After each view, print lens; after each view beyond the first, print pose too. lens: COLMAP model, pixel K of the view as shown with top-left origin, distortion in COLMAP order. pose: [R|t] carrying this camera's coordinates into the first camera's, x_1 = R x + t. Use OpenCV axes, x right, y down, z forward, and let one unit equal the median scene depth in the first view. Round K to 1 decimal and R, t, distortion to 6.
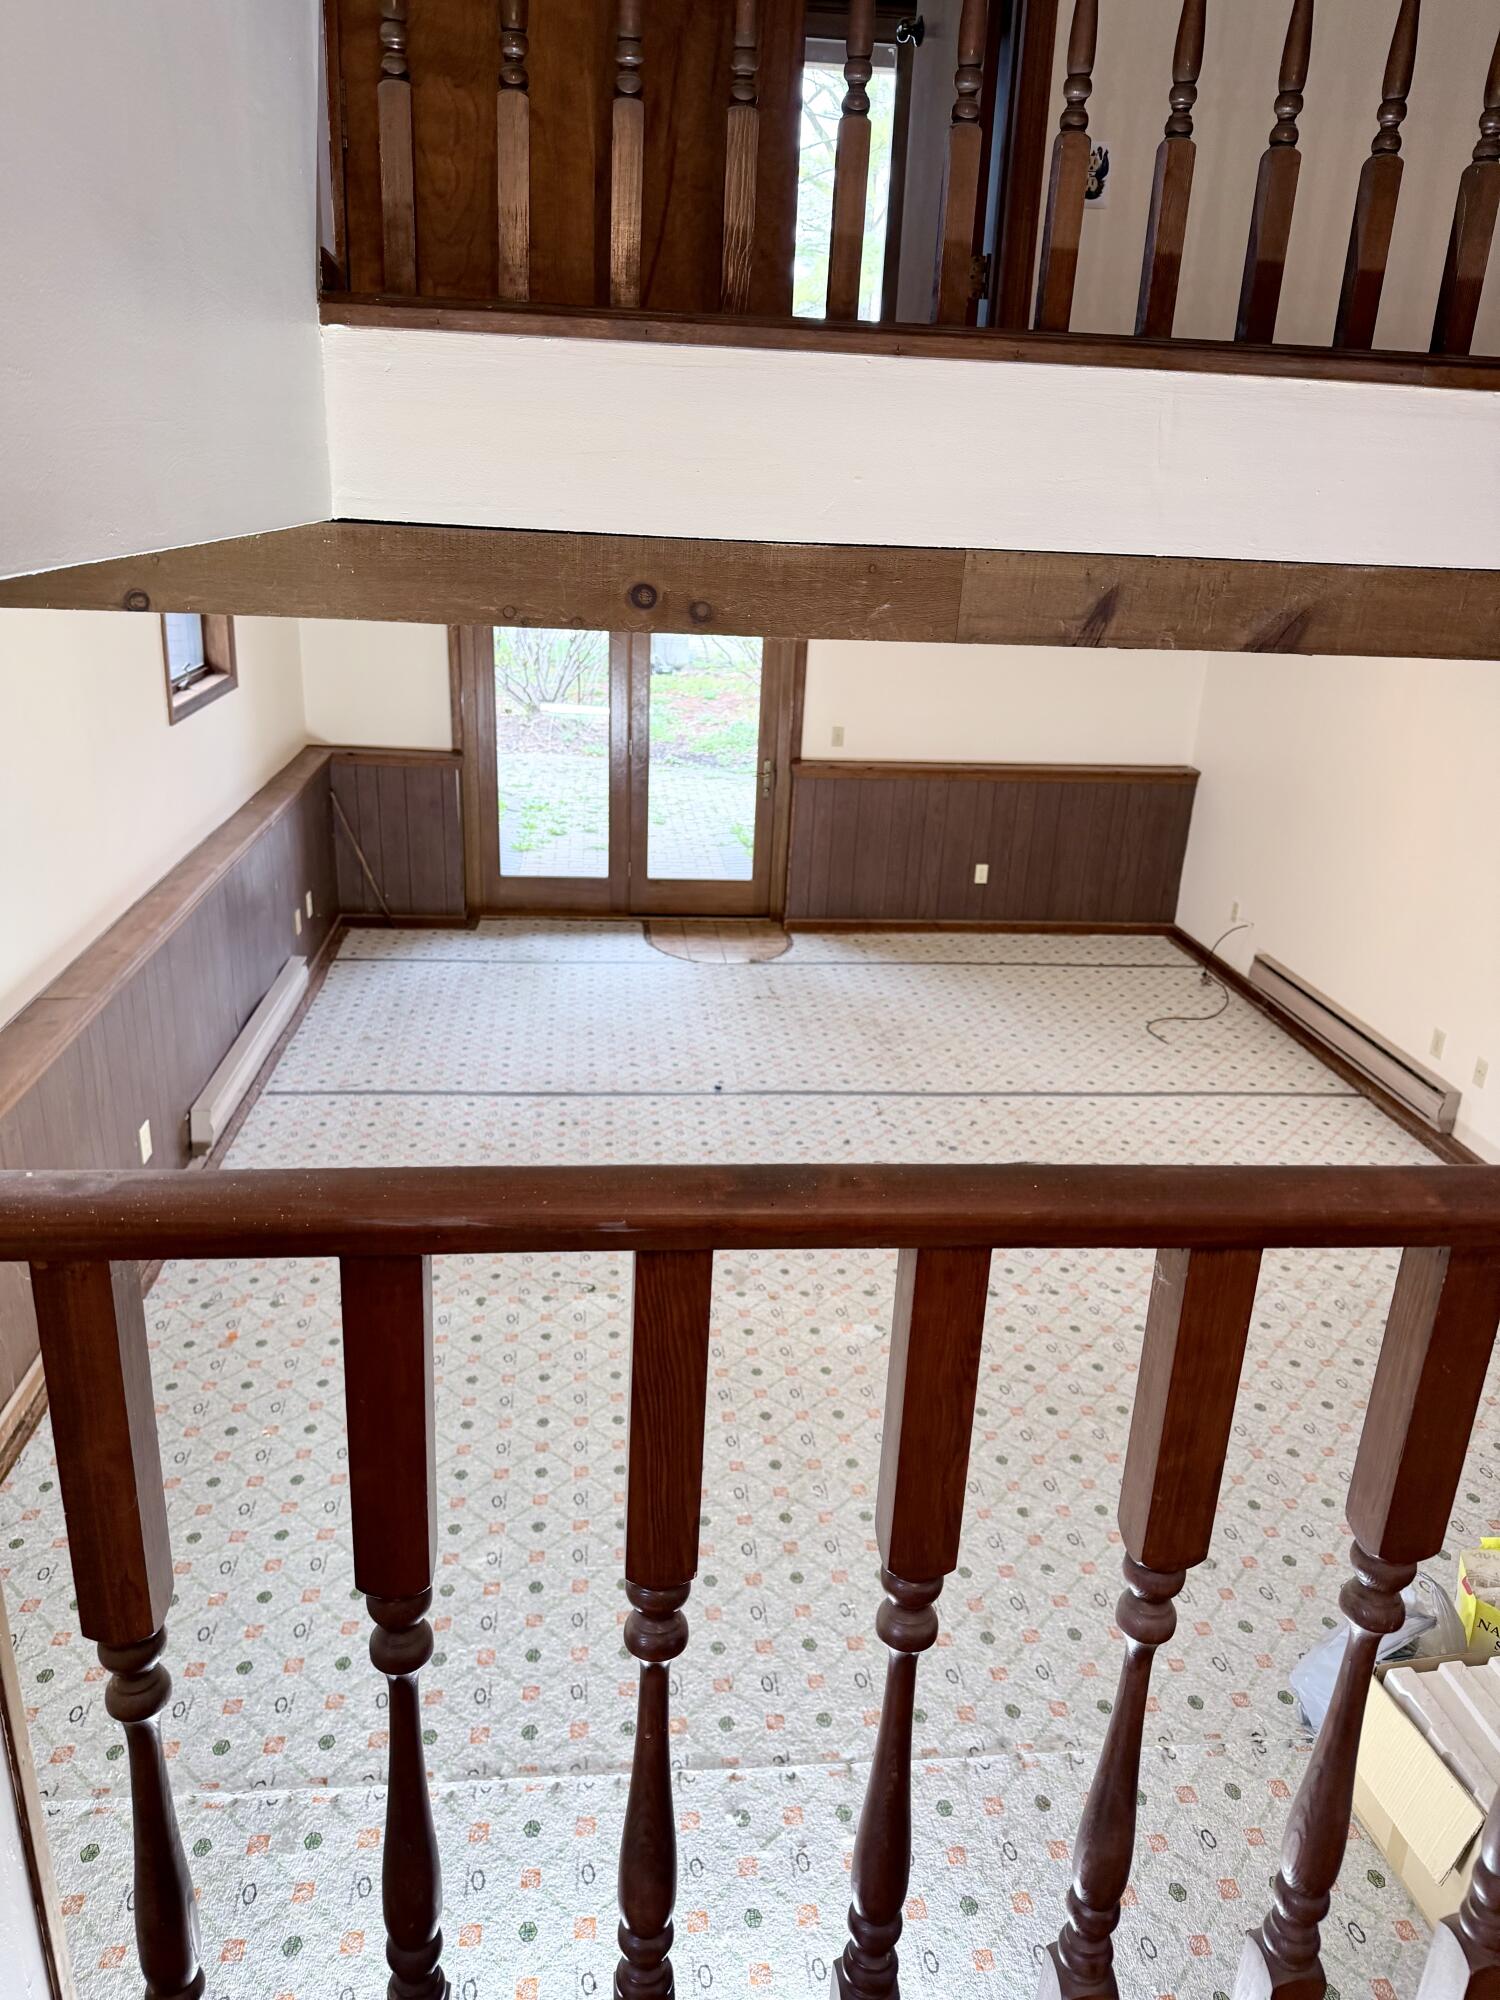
lens RADIAL K [[1395.8, 0, 750.0], [0, 1395.8, 1000.0], [0, 0, 1]] dist [0.095506, -0.004704]
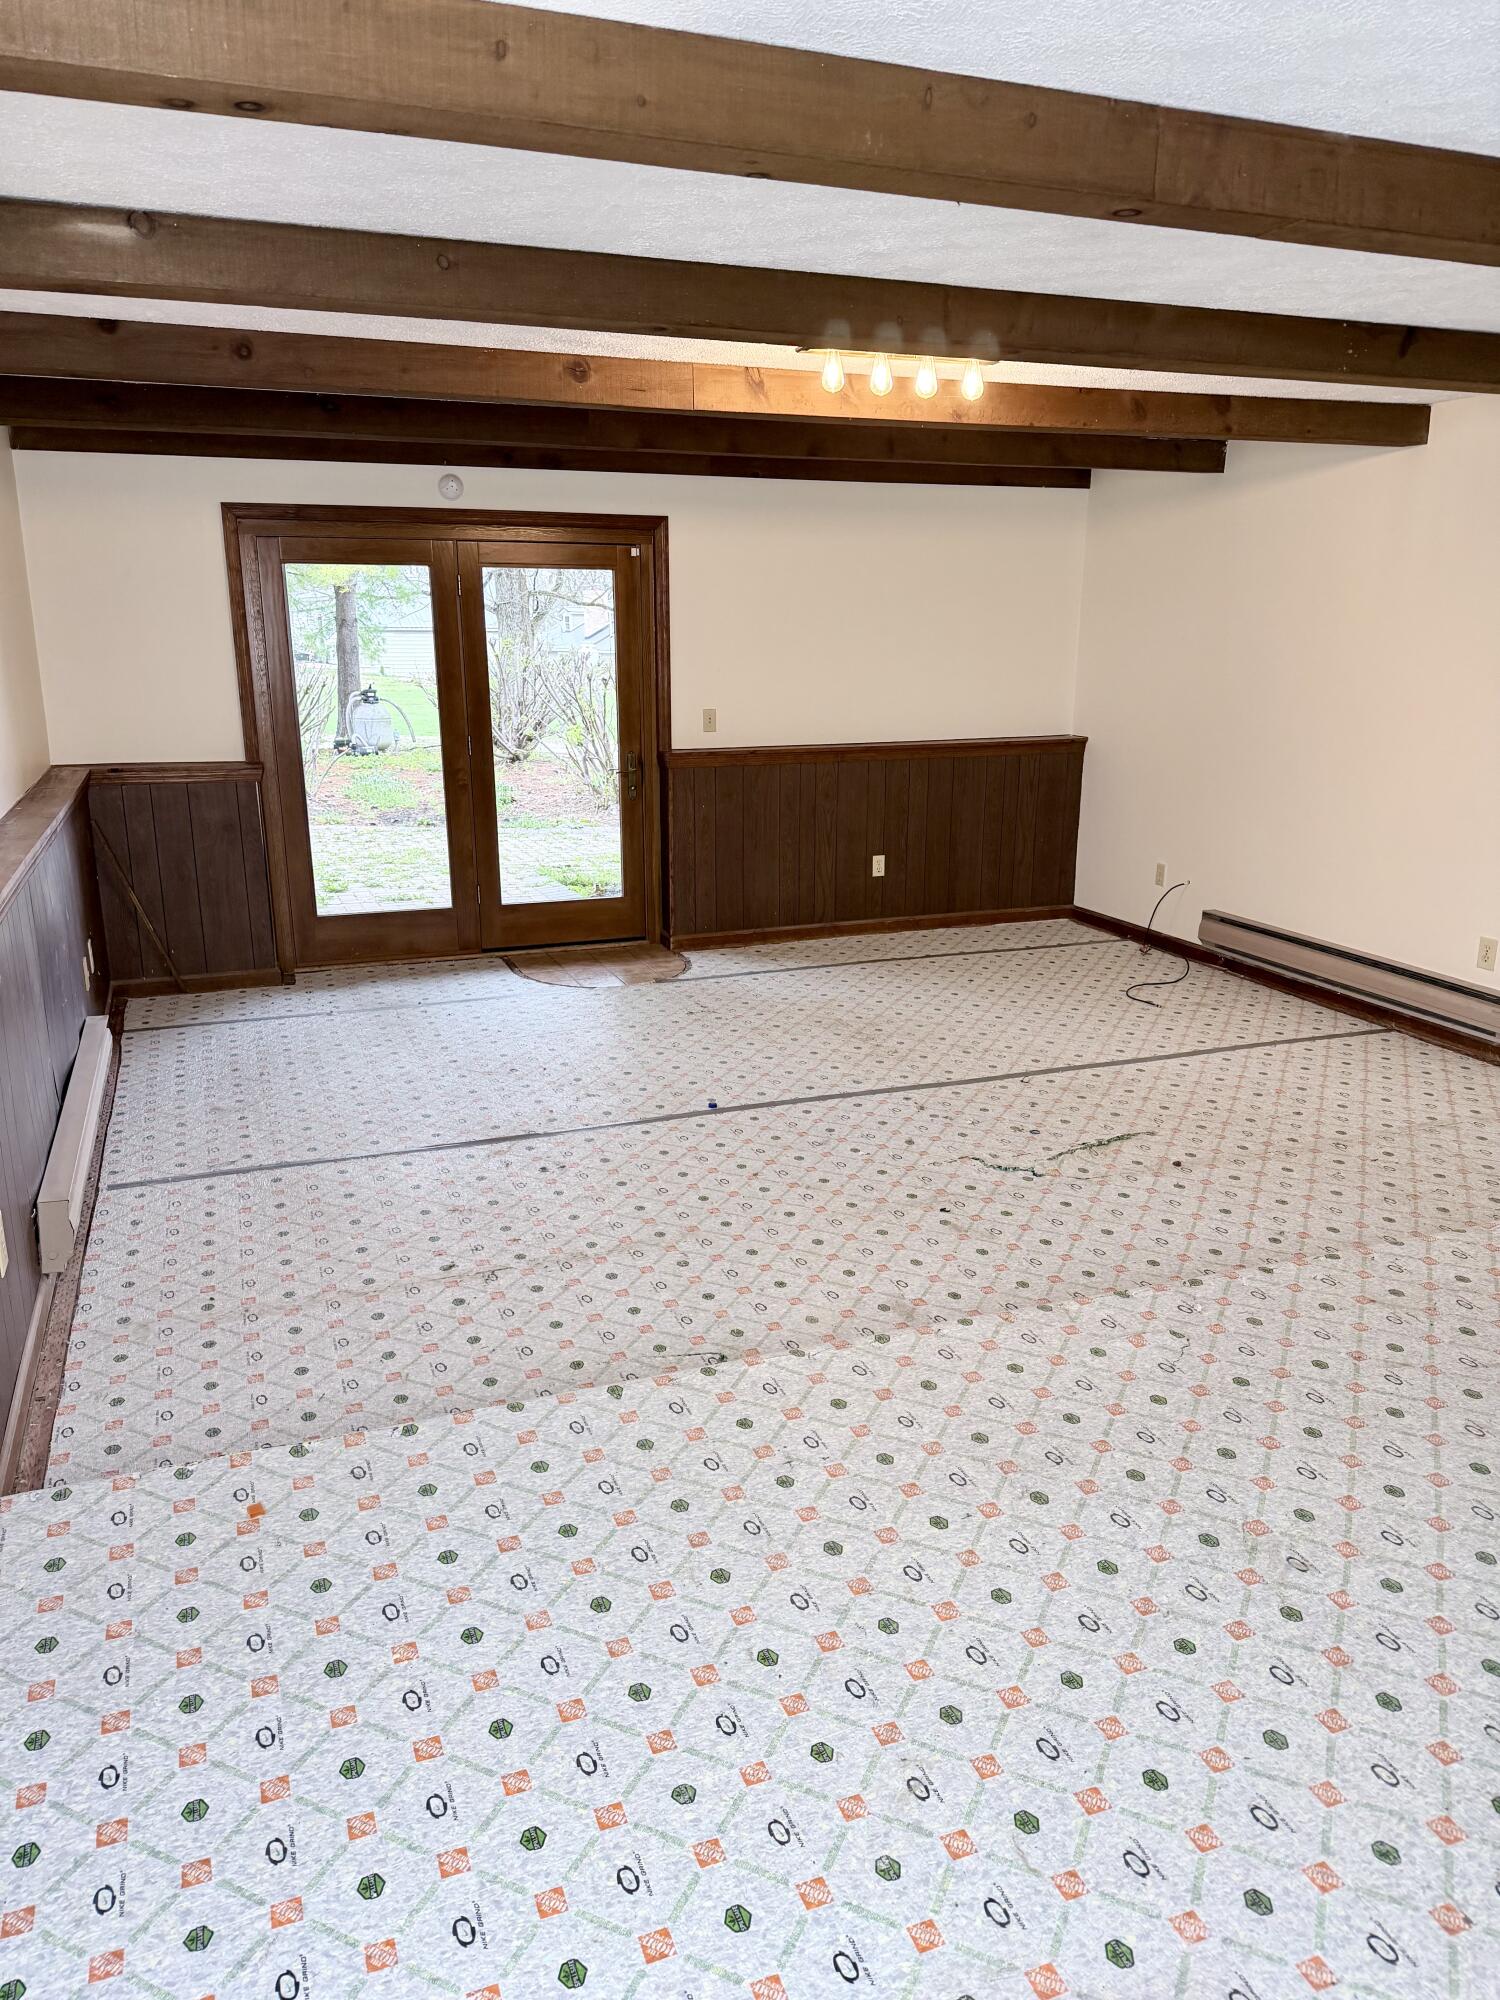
lens RADIAL K [[1395.8, 0, 750.0], [0, 1395.8, 1000.0], [0, 0, 1]] dist [0.095506, -0.004704]
pose [[0.964281, -0.106263, 0.242631, -0.146329], [0.125543, 0.989931, -0.065391, 0.044796], [-0.233239, 0.093516, 0.967912, 0.171835]]
